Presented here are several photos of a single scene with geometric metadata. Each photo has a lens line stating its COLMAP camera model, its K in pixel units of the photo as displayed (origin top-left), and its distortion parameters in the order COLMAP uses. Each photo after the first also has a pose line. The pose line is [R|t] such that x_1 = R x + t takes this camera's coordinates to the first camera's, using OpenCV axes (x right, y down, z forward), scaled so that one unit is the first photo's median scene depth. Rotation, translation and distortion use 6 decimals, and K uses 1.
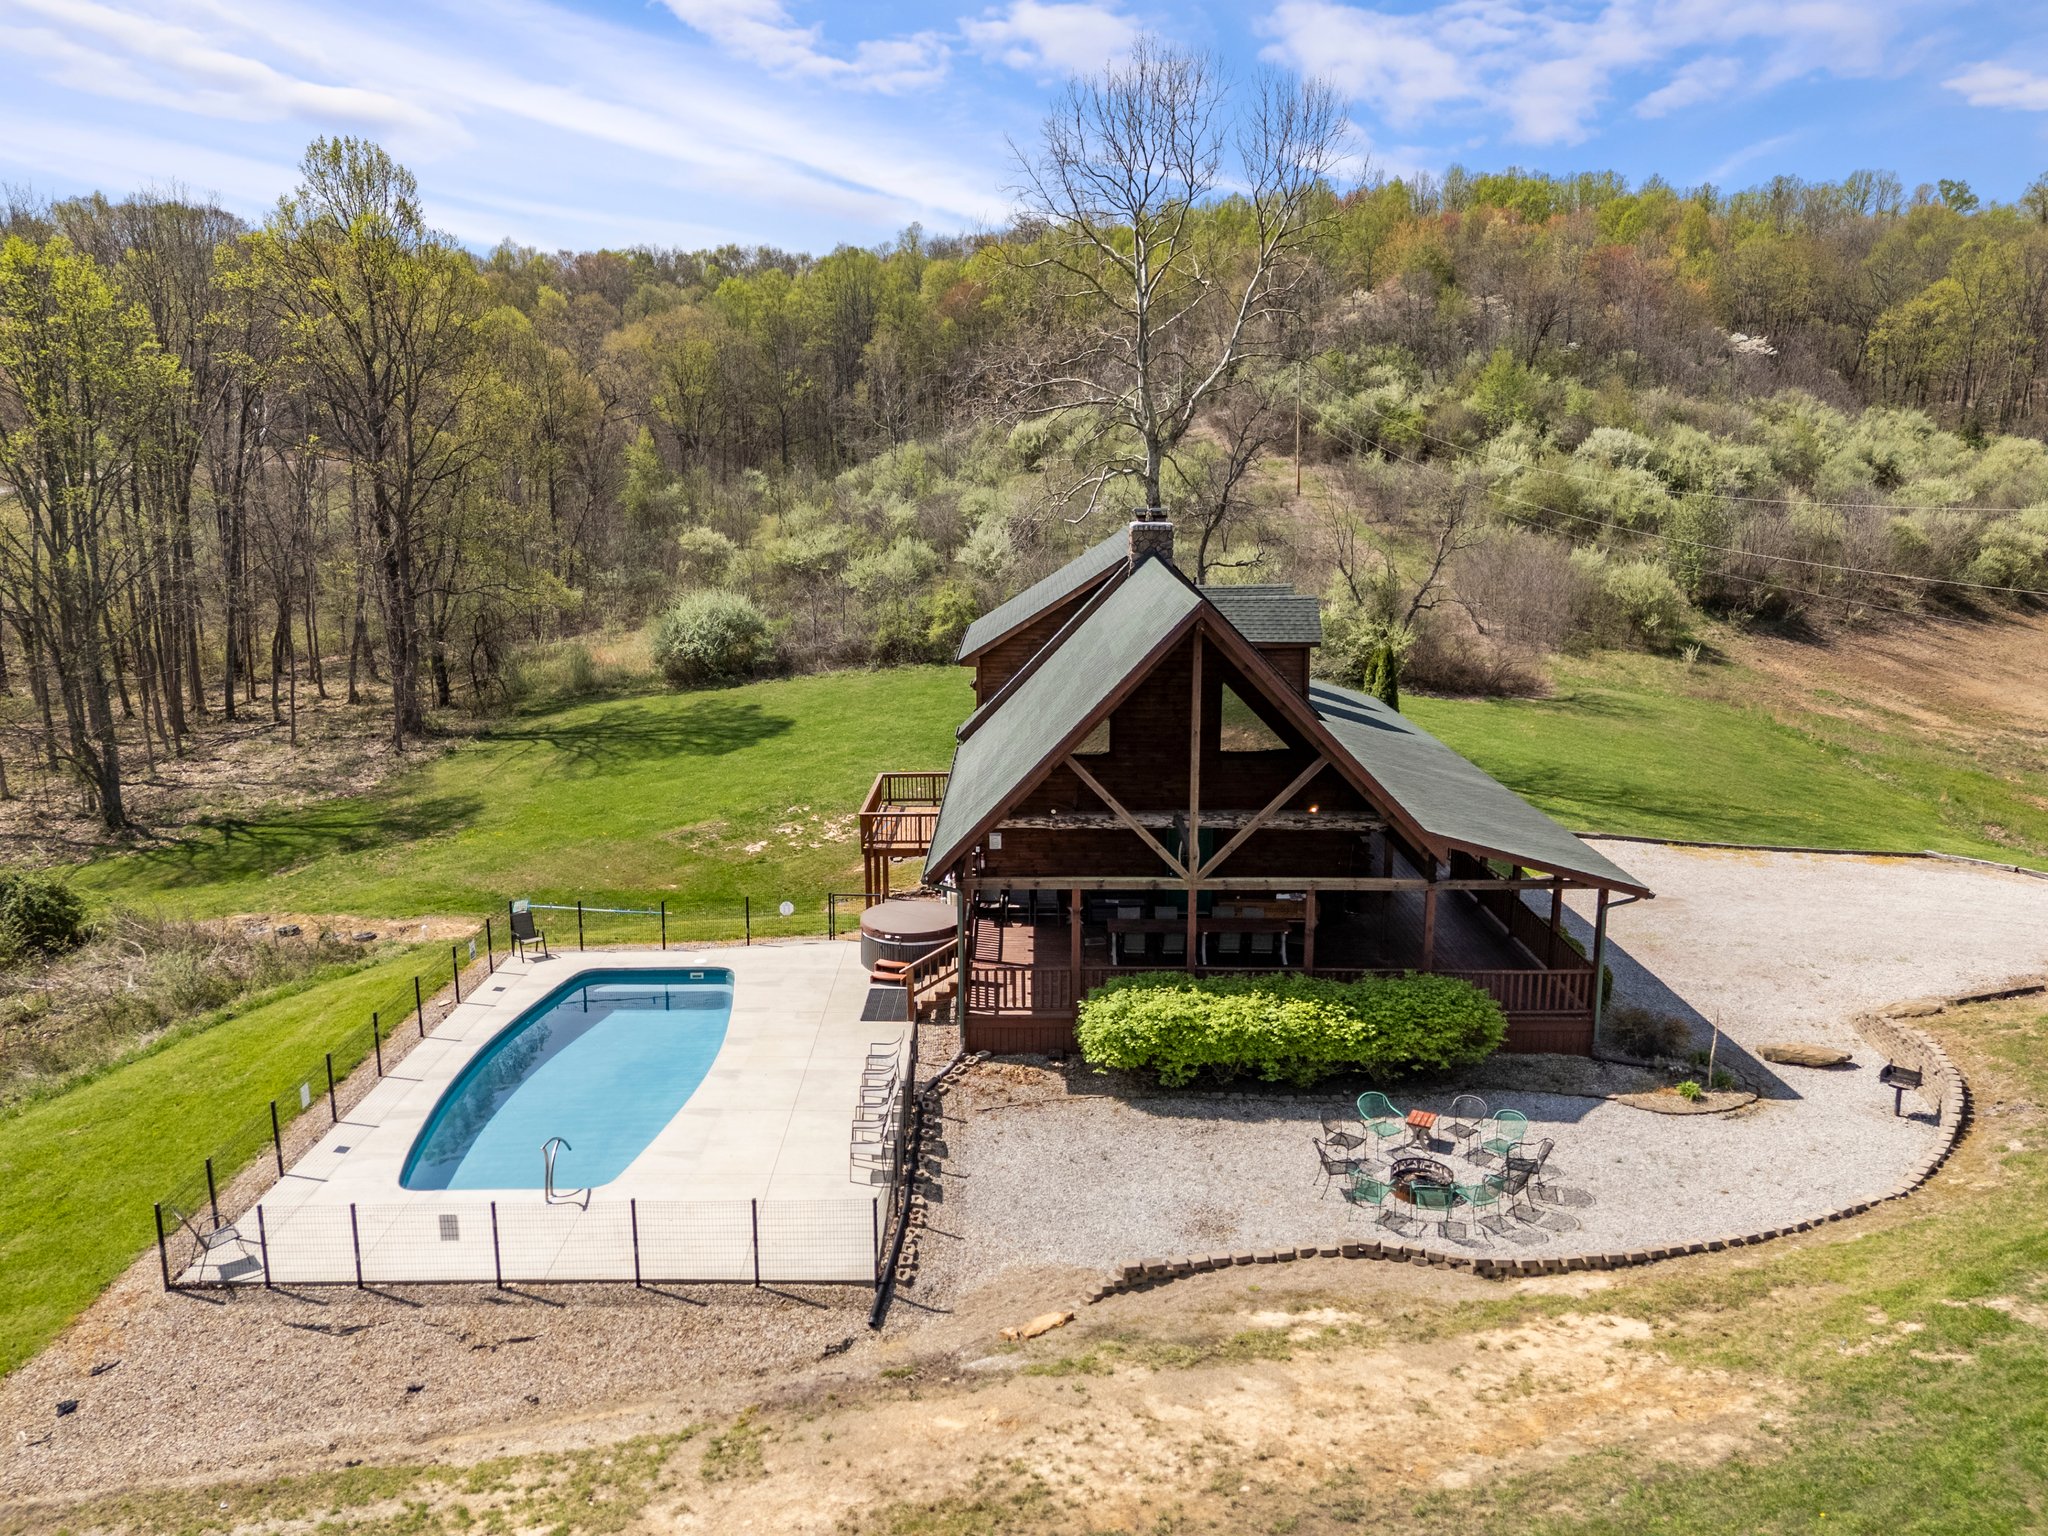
lens RADIAL K [[1492.2, 0, 1030.1], [0, 1492.2, 772.4], [0, 0, 1]] dist [0.063784, -0.047799]
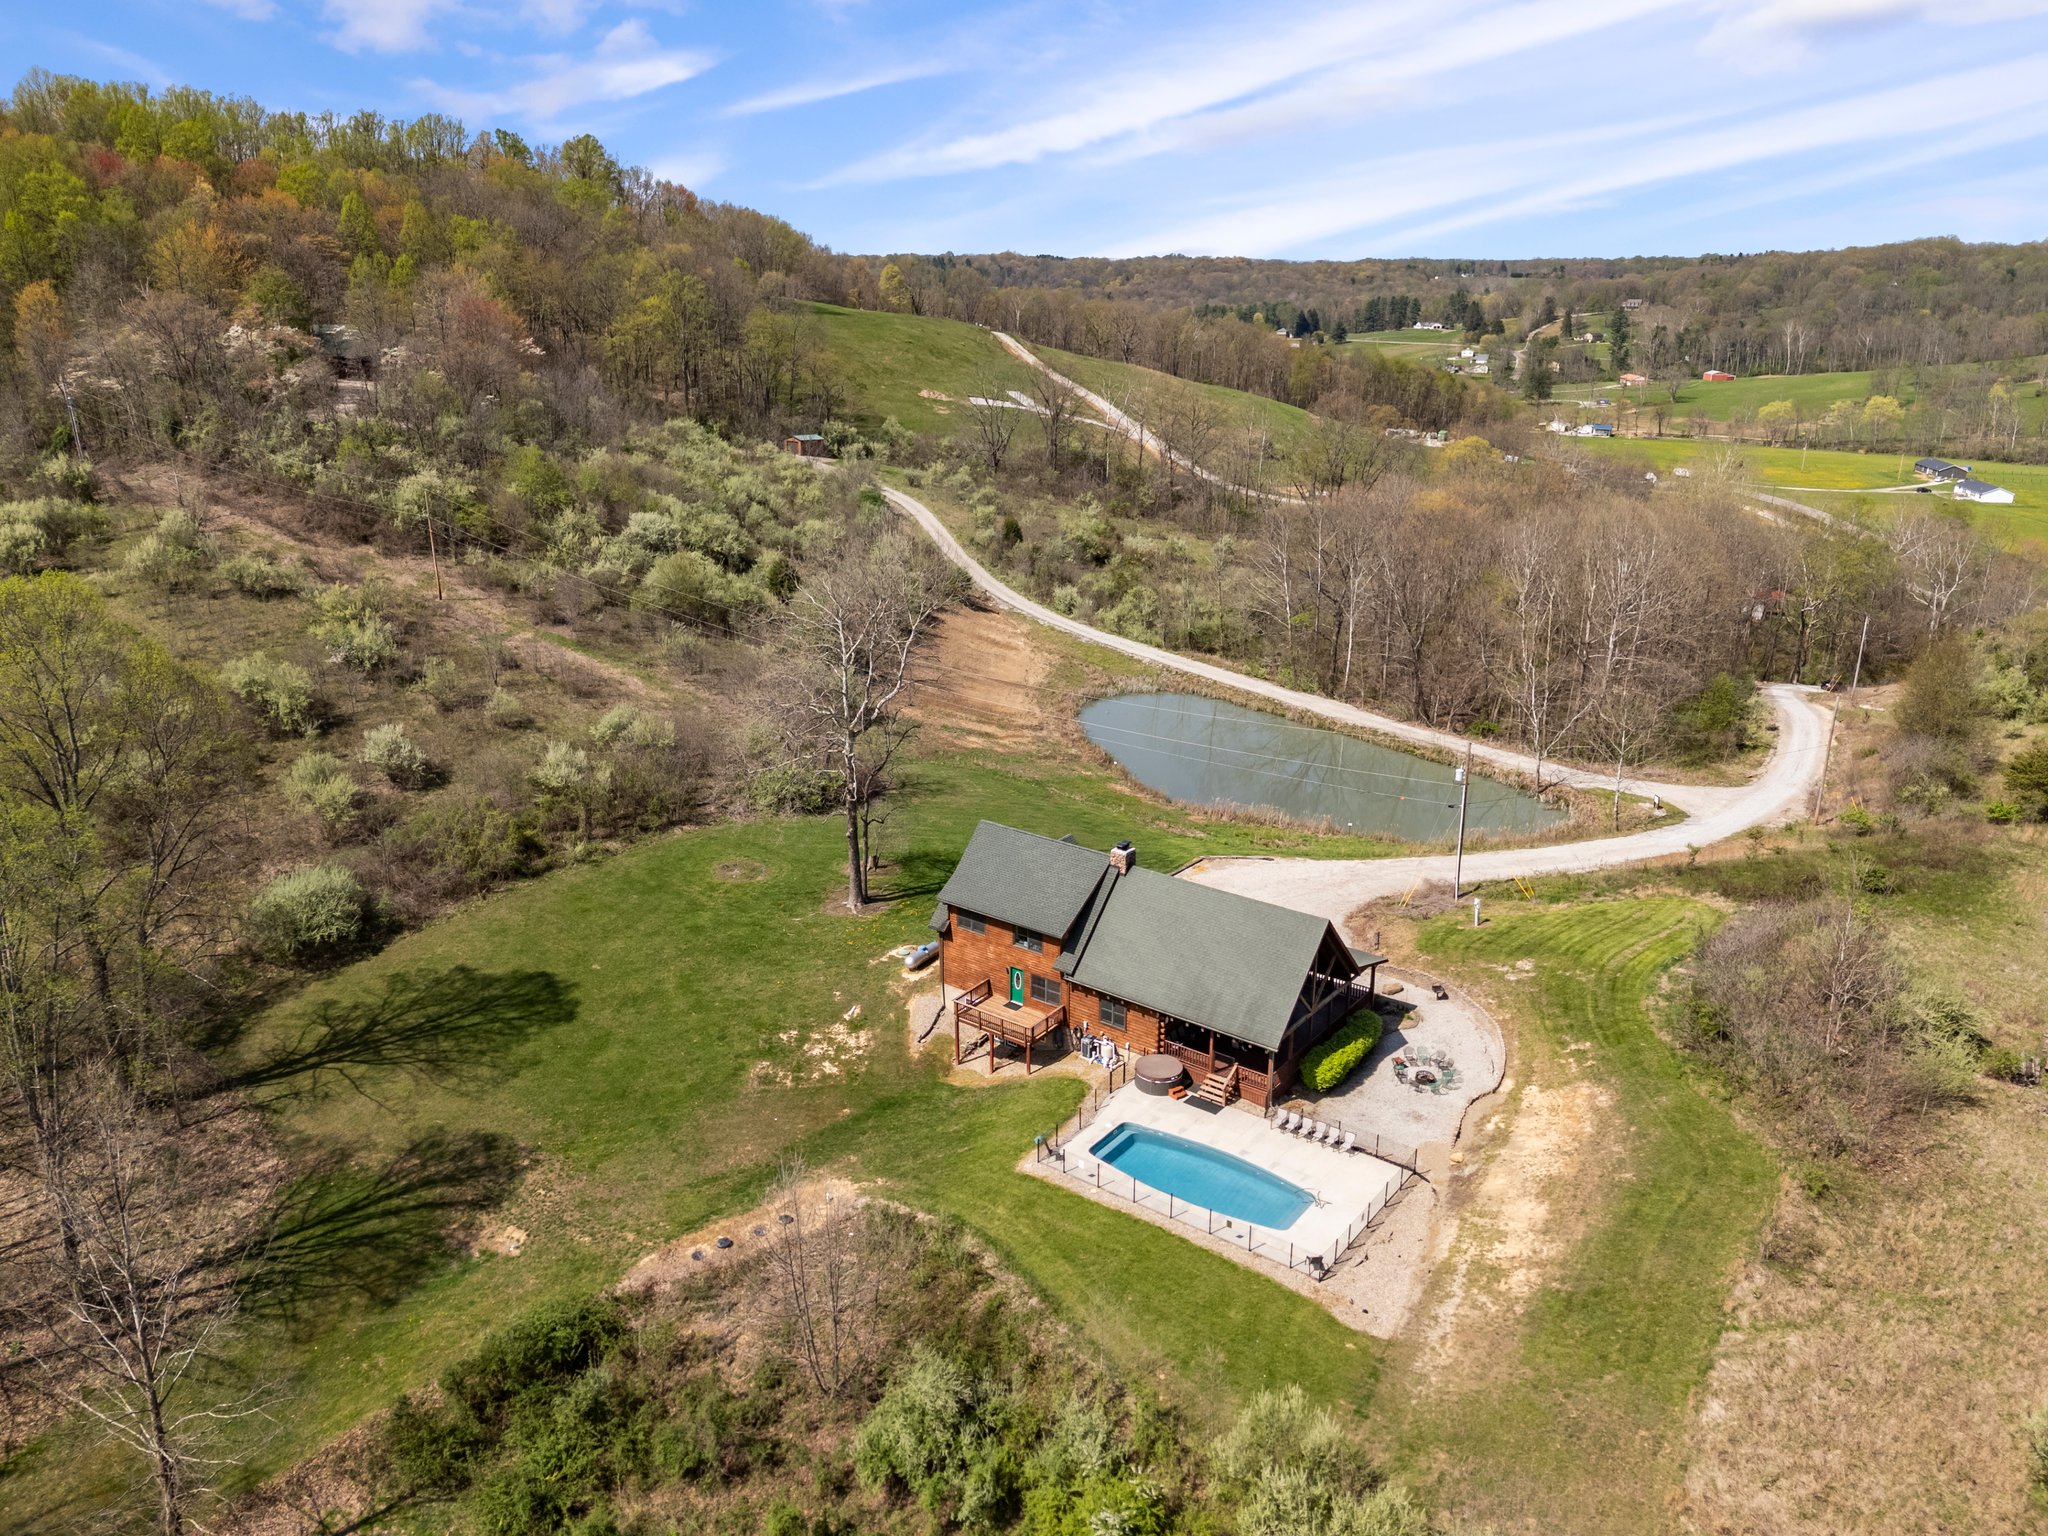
lens RADIAL K [[1492.2, 0, 1030.1], [0, 1492.2, 772.4], [0, 0, 1]] dist [0.063784, -0.047799]
pose [[0.594818, -0.255251, 0.762259, -2.829738], [0.161380, 0.966860, 0.197833, -1.267129], [-0.787495, 0.005339, 0.616298, -0.363074]]
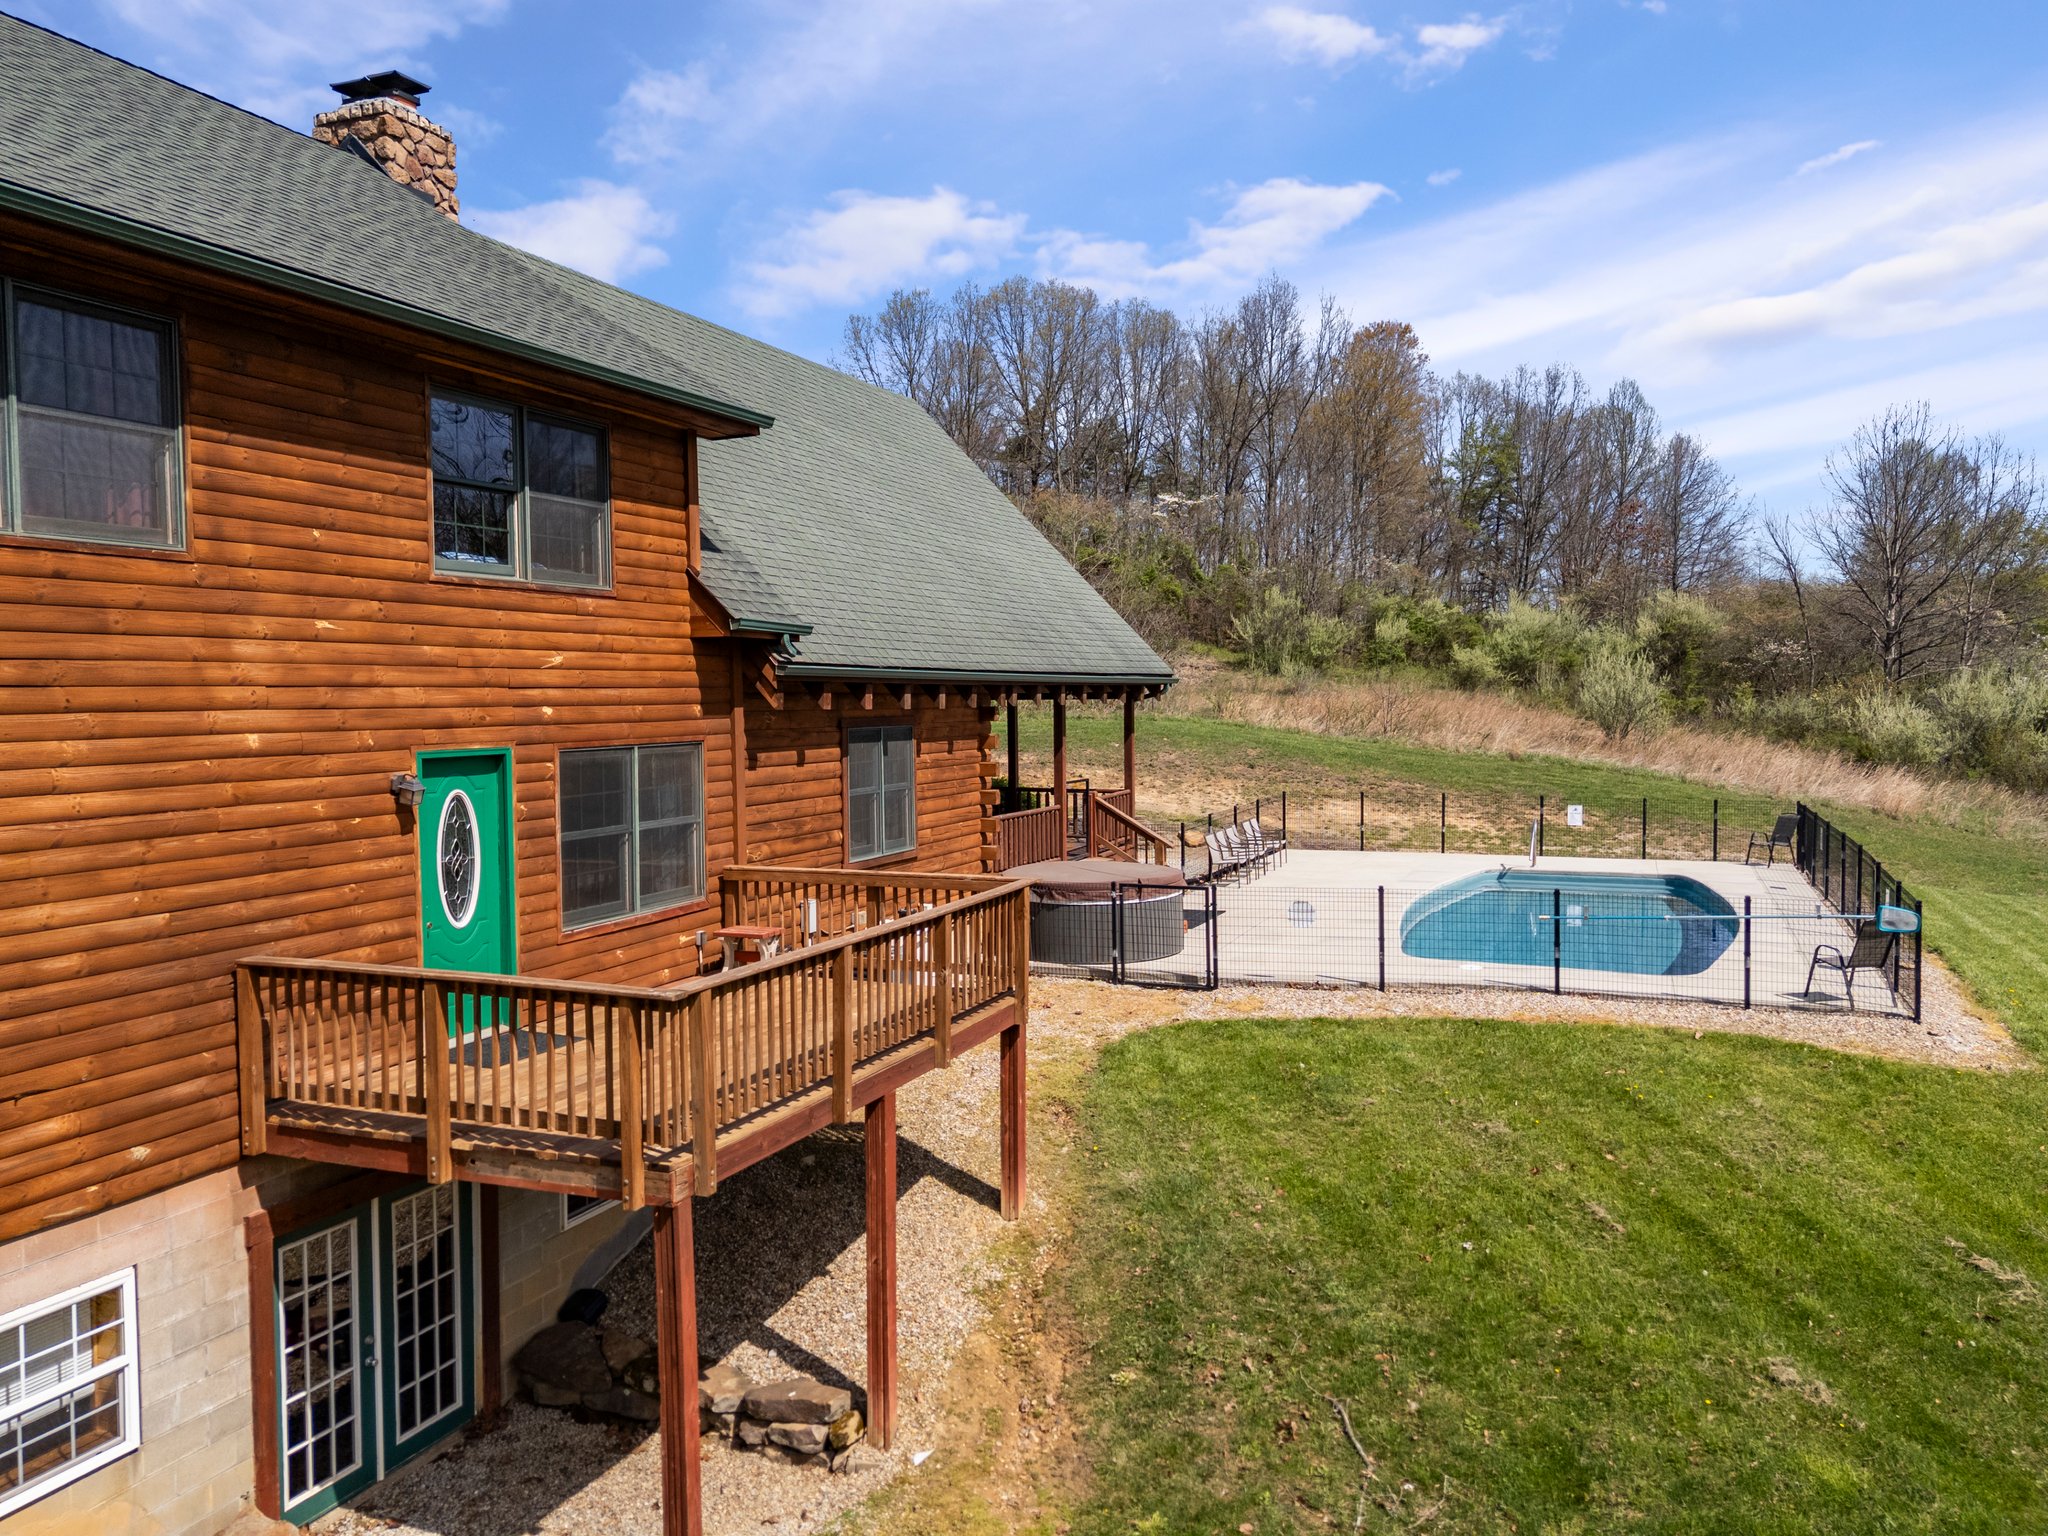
lens RADIAL K [[1492.2, 0, 1030.1], [0, 1492.2, 772.4], [0, 0, 1]] dist [0.063784, -0.047799]
pose [[-0.925047, -0.018998, 0.379377, -0.448084], [0.080208, 0.966460, 0.243969, -0.139013], [-0.371288, 0.256112, -0.892498, 2.410182]]
